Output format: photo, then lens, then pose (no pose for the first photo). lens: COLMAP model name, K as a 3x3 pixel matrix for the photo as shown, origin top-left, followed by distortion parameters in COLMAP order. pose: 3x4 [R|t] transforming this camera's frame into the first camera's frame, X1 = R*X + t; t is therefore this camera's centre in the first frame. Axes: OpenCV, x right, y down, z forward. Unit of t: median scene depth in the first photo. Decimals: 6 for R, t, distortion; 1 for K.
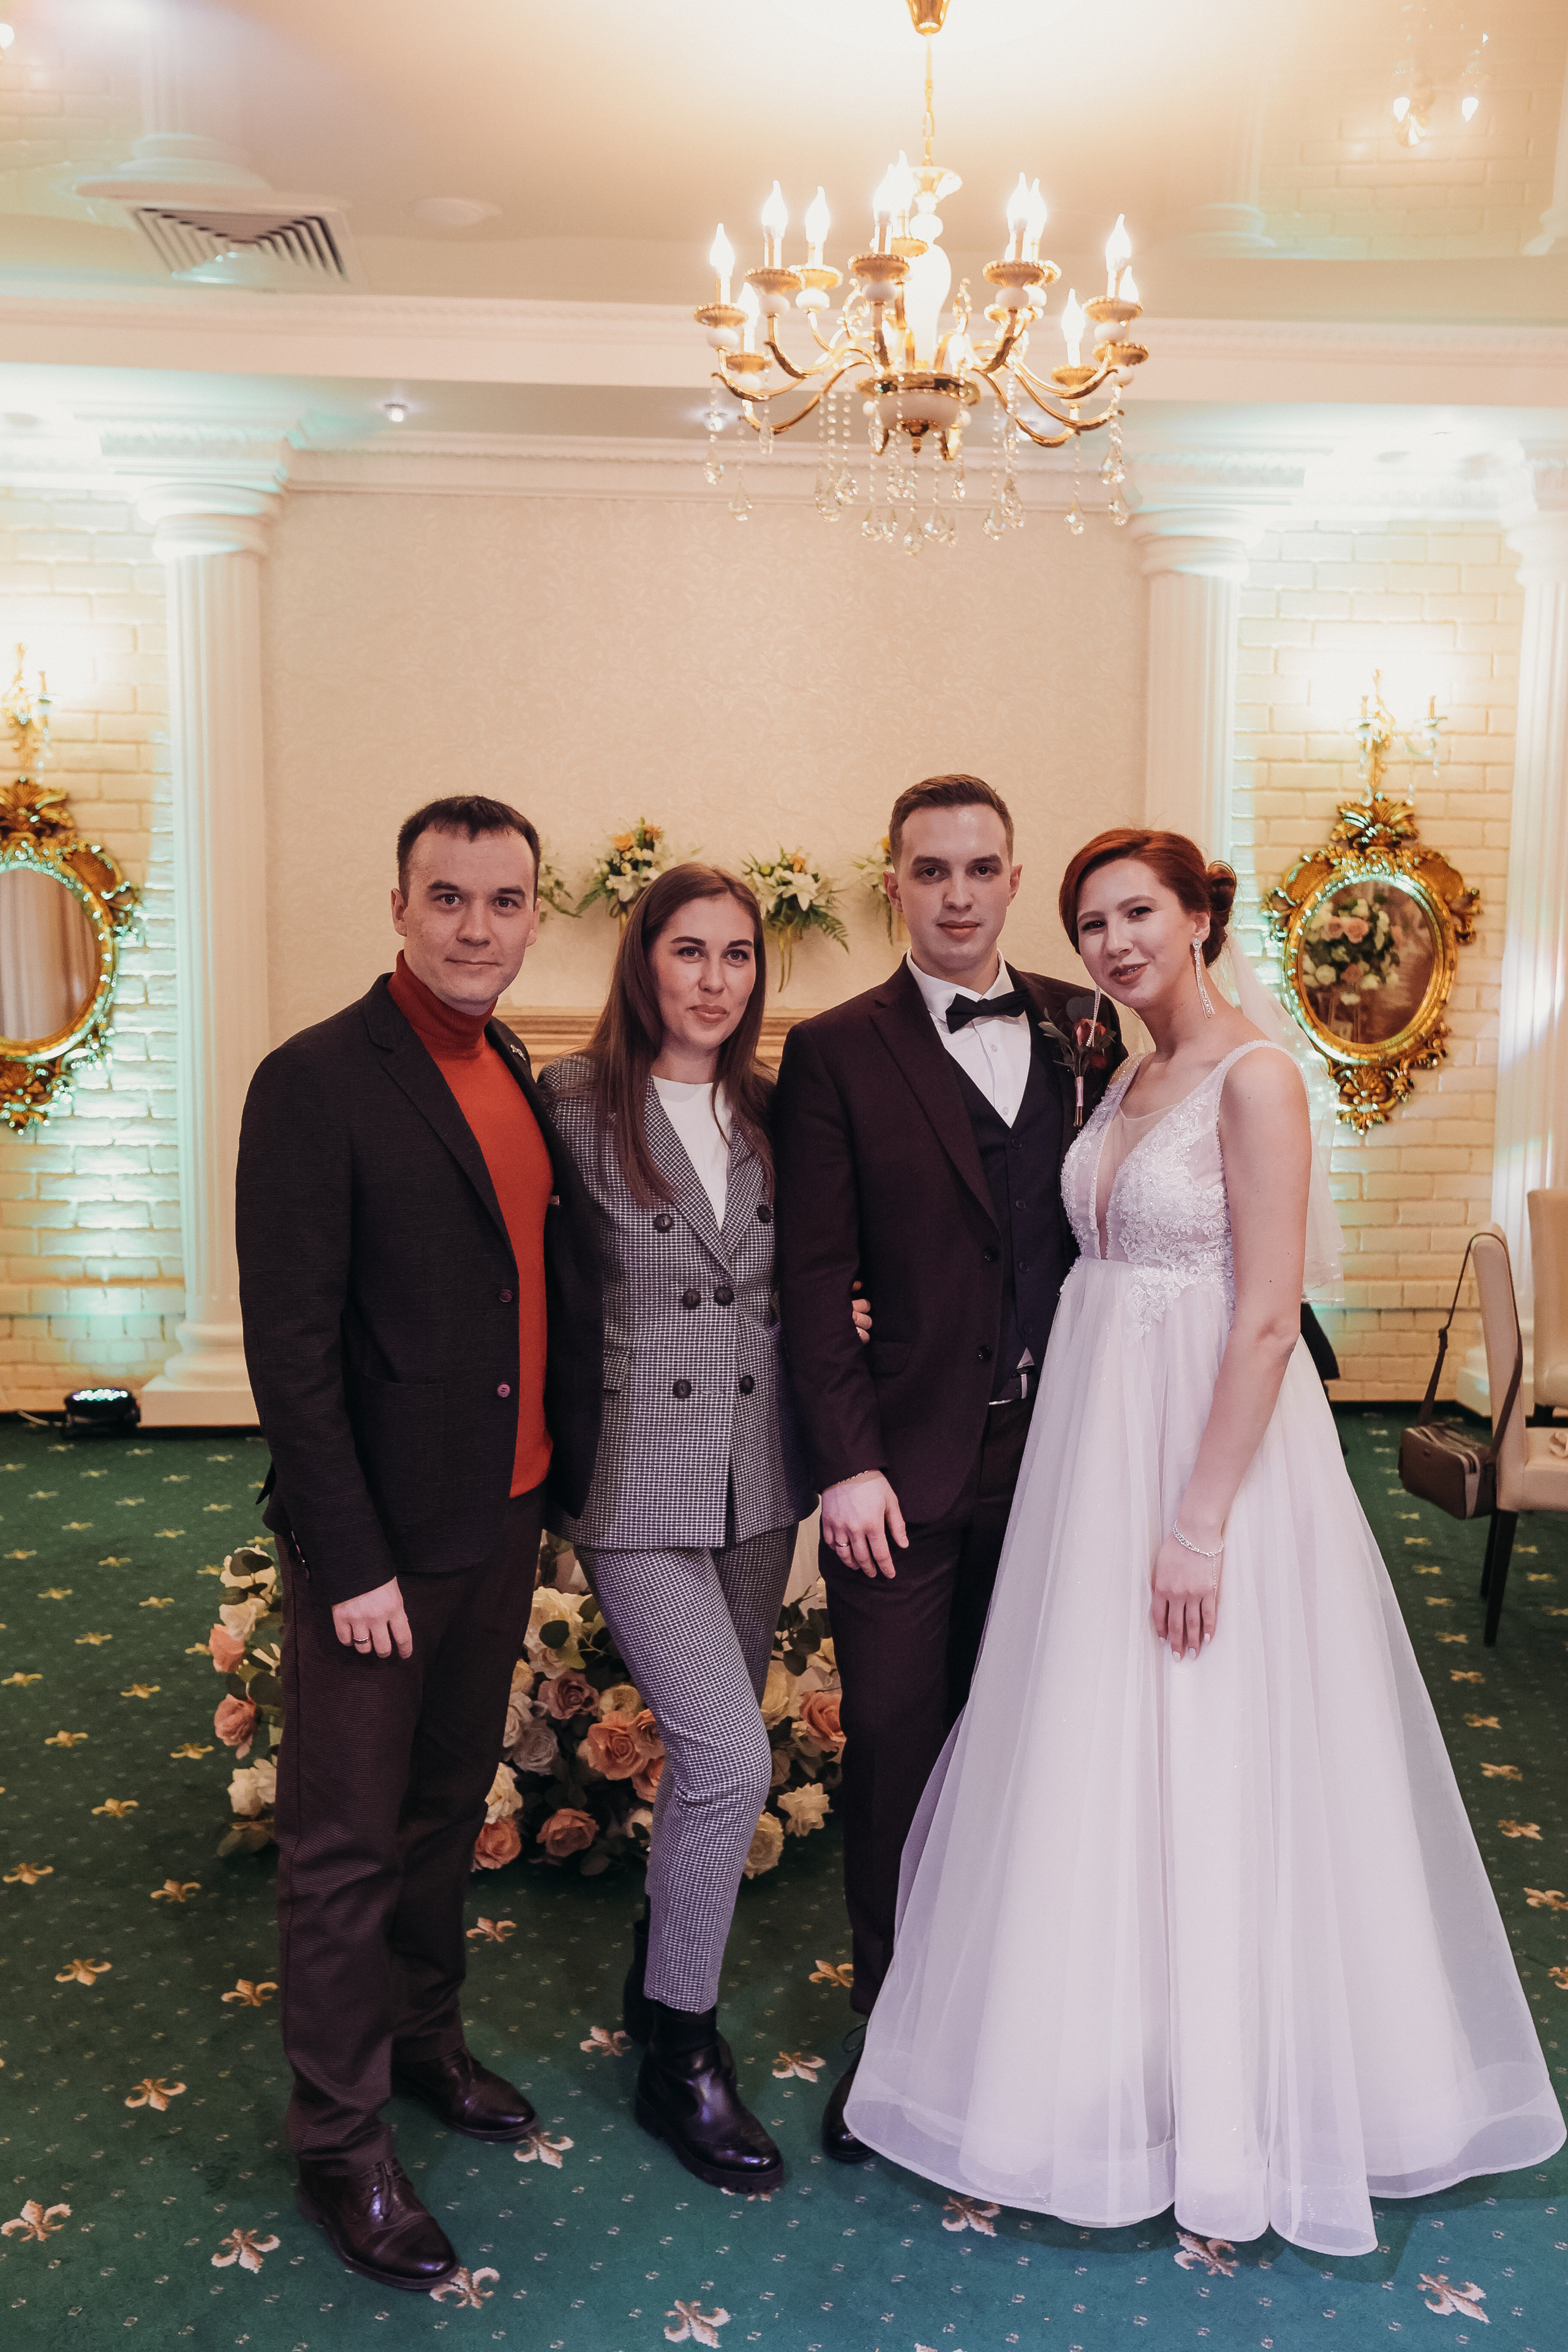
lens RADIAL K [[2006.3, 0, 784.0], [0, 2006.3, 1176.0], [0, 0, 1]] dist [0.006522, 0.000964]
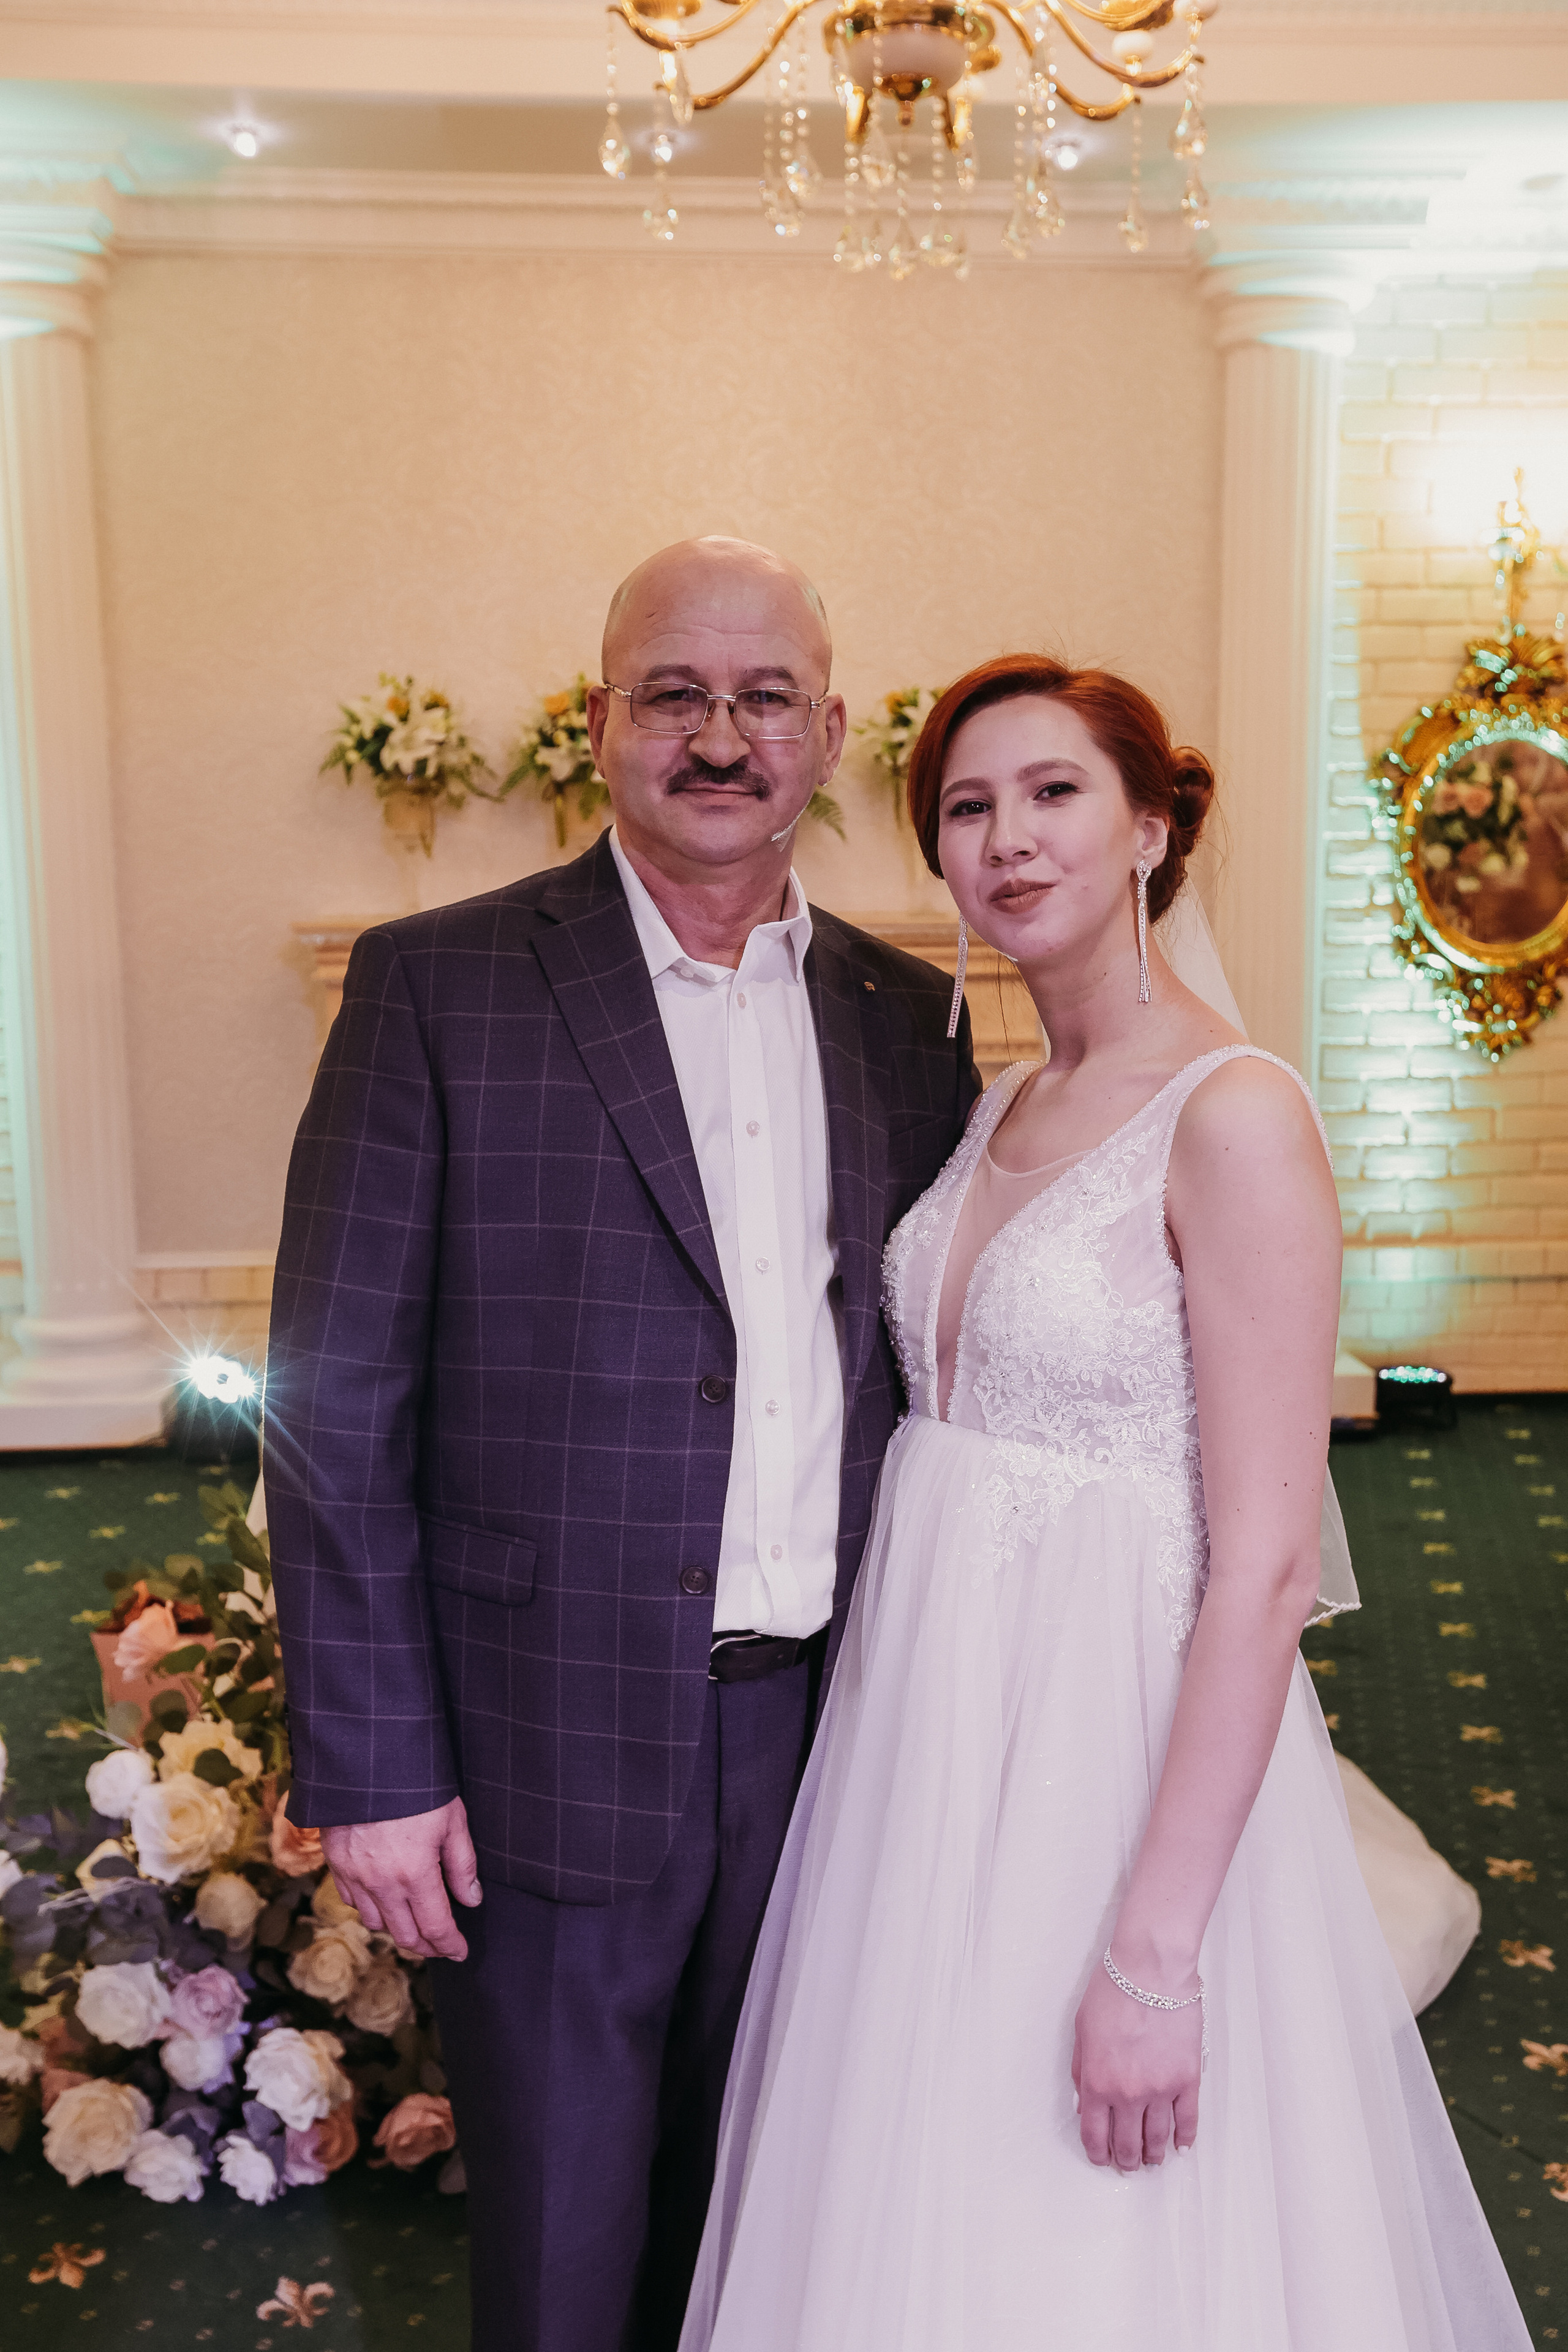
lens RADIAL K [[2261.1, 0, 784.0], [0, 2261.1, 1176.0], [0, 0, 1]] dist [-0.001631, 0.159238]
pose [[0.999870, -0.013471, -0.008914, 0.013360], [0.013810, 0.999136, 0.039203, -0.014419], [0.008378, -0.039321, 0.999191, 0.100924]]
